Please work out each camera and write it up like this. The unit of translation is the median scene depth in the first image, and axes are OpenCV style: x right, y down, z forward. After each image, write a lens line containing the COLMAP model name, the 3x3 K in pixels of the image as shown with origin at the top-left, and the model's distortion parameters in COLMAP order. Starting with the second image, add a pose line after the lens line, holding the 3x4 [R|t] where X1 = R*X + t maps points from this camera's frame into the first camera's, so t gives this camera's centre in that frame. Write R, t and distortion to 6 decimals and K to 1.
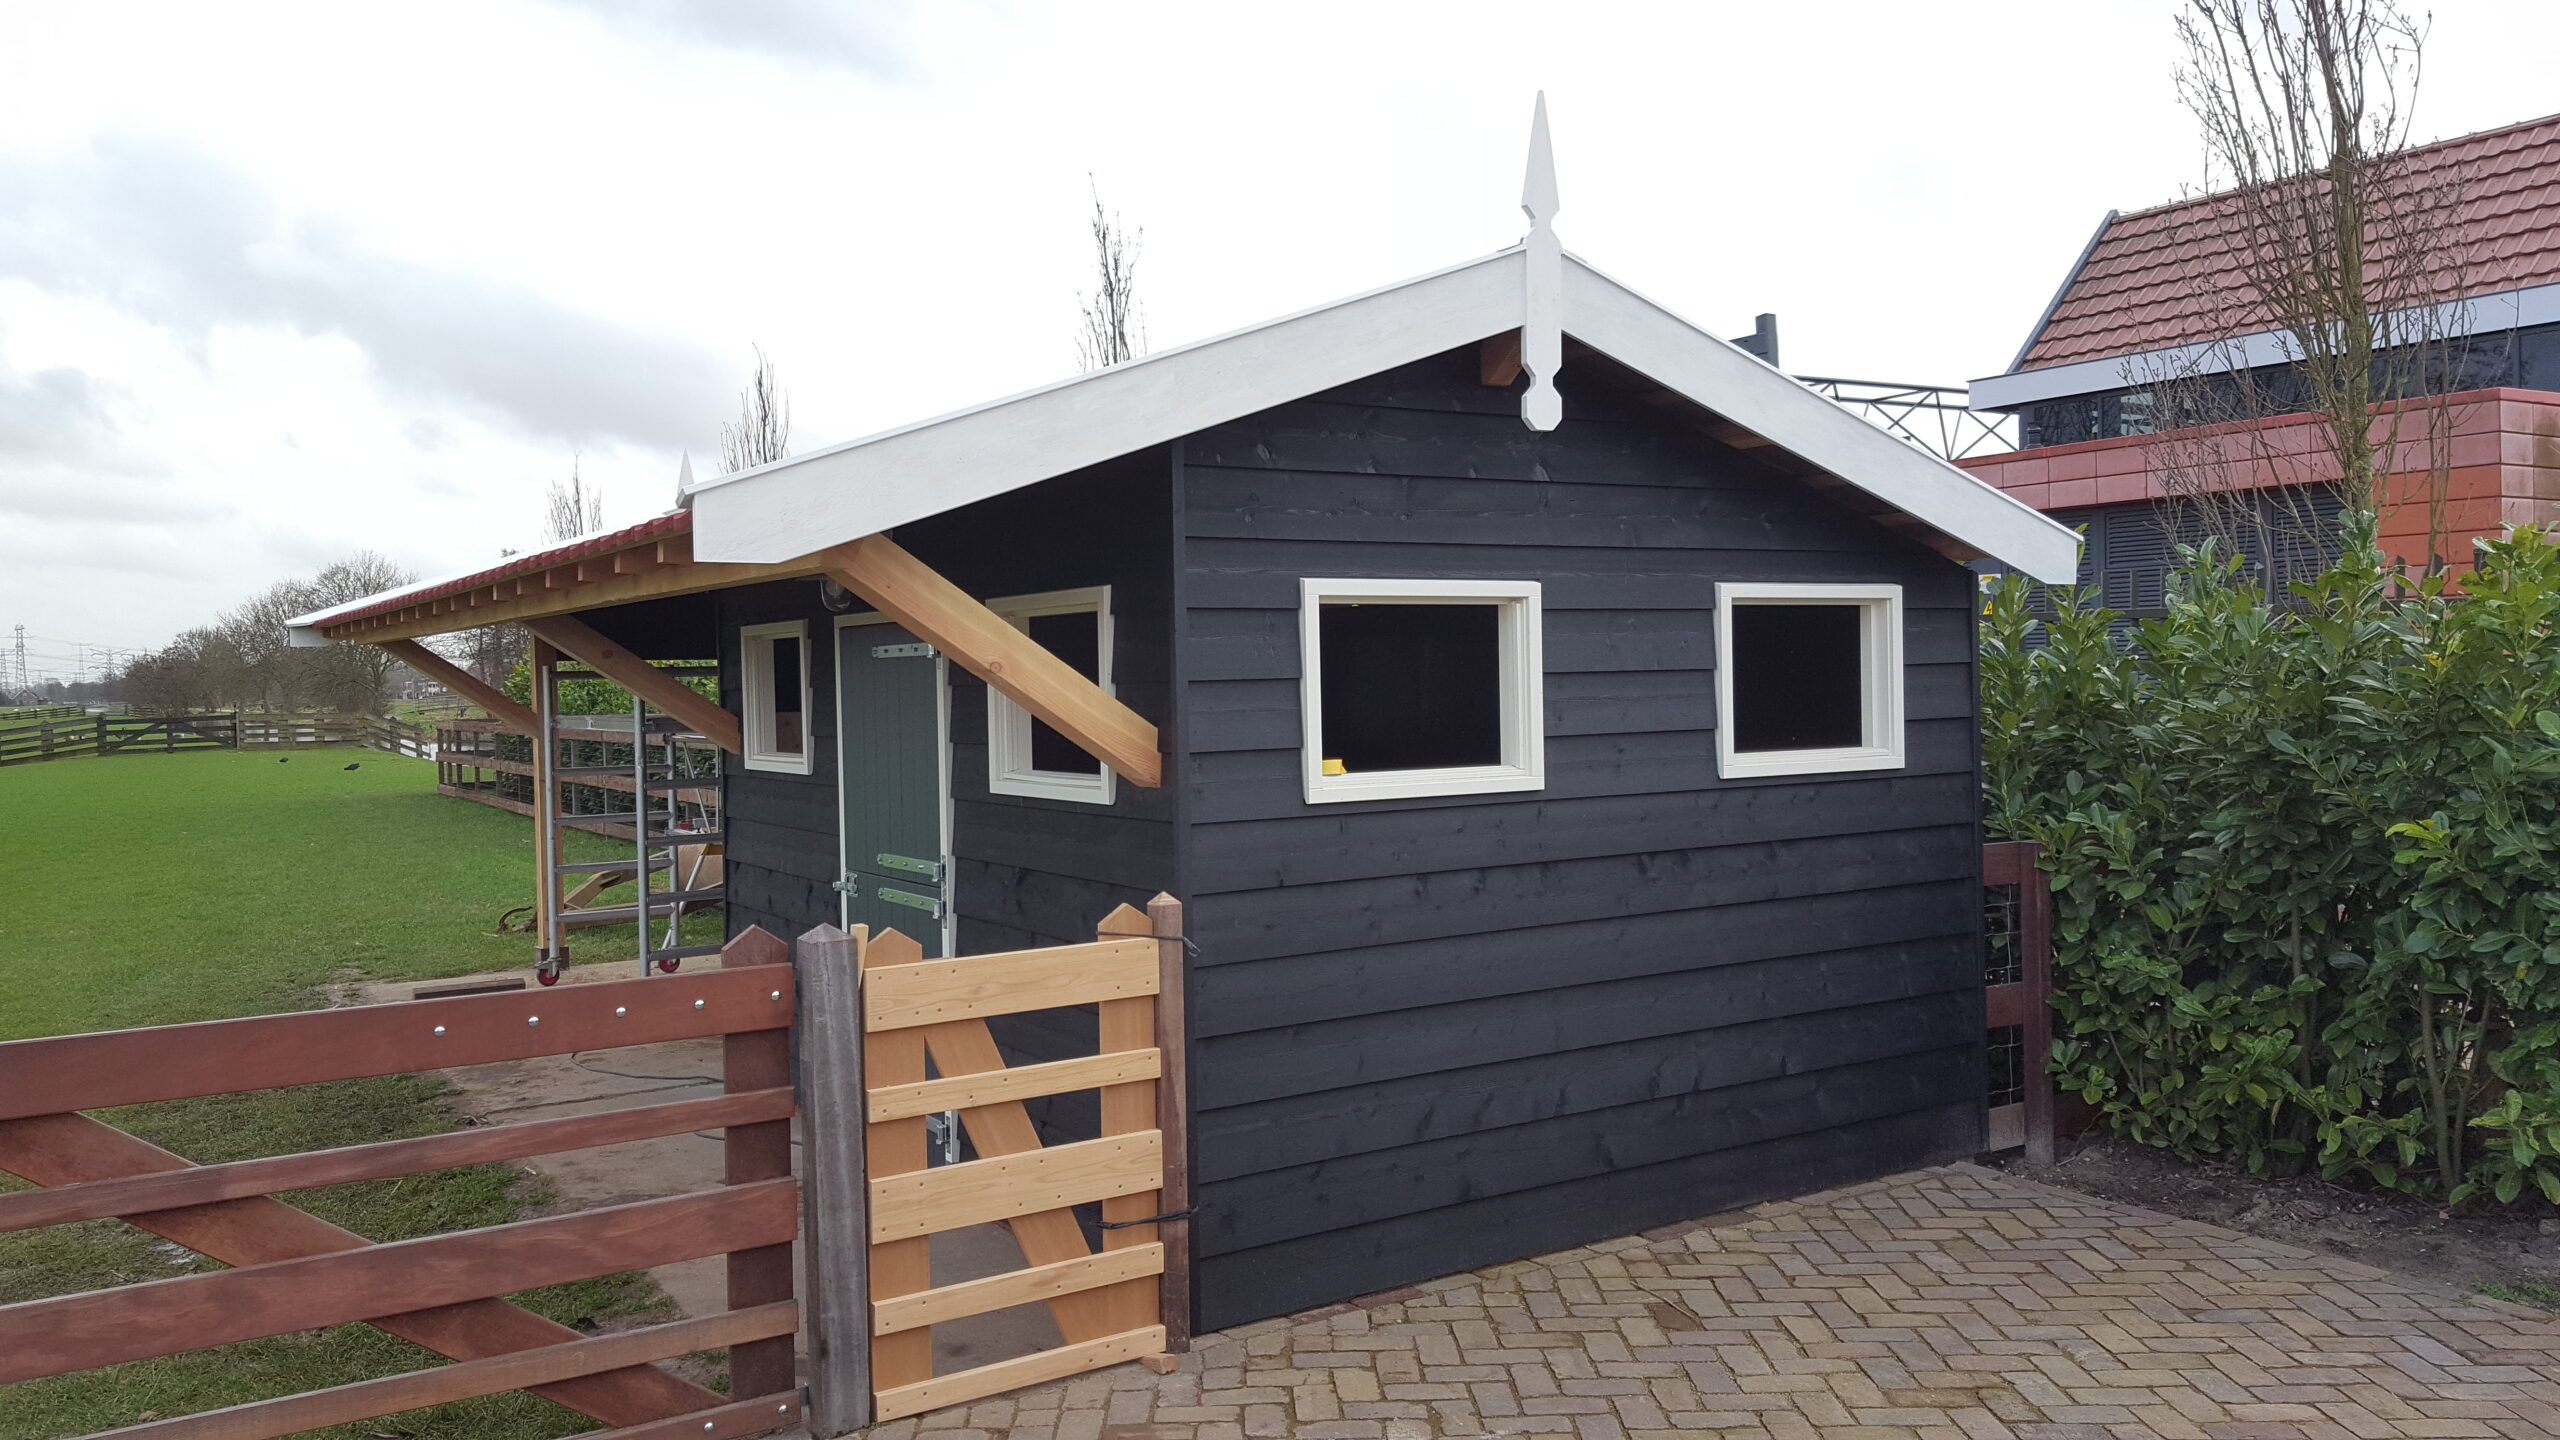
lens RADIAL K [[1874.7, 0, 1280.0], [0, 1874.7, 720.0], [0, 0, 1]] dist [0.094432, -0.147923]
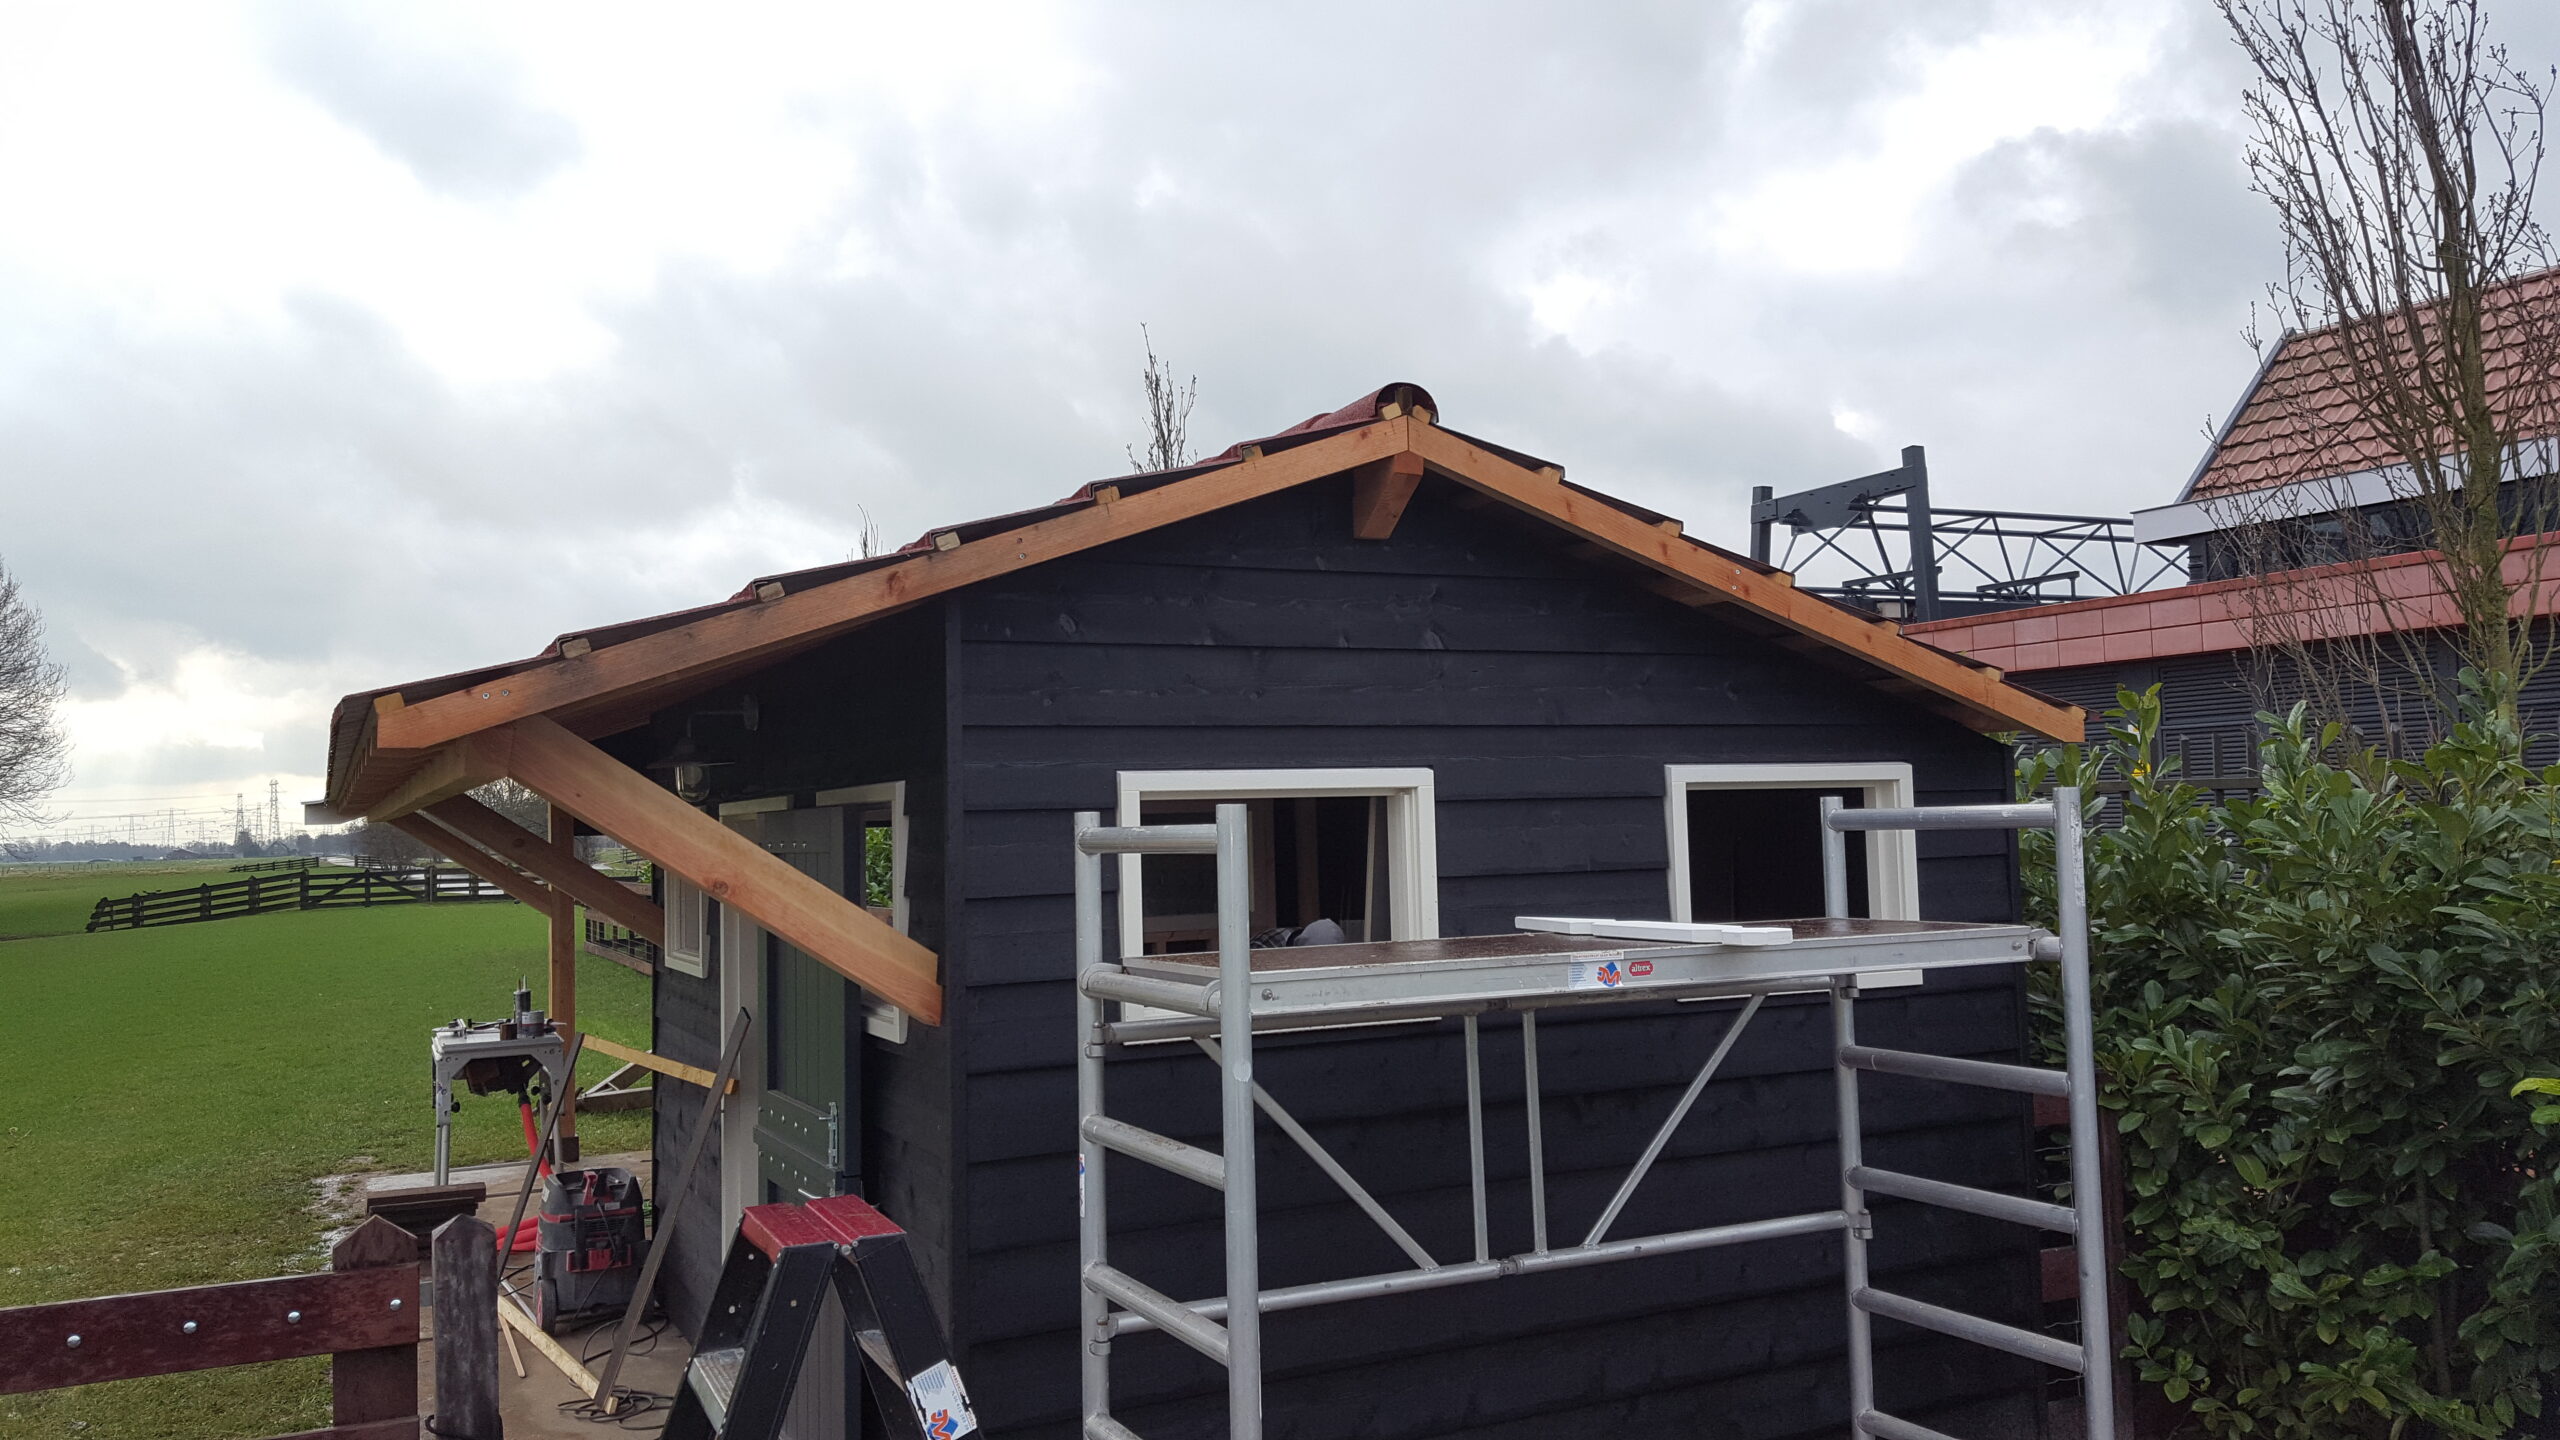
lens RADIAL K [[1776.1, 0, 1367.6], [0, 1776.1, 715.4], [0, 0, 1]] dist [0.034348, -0.059979]
pose [[0.993406, -0.011869, -0.114035, 0.176567], [0.003804, 0.997492, -0.070679, -0.036869], [0.114588, 0.069779, 0.990959, 0.189085]]
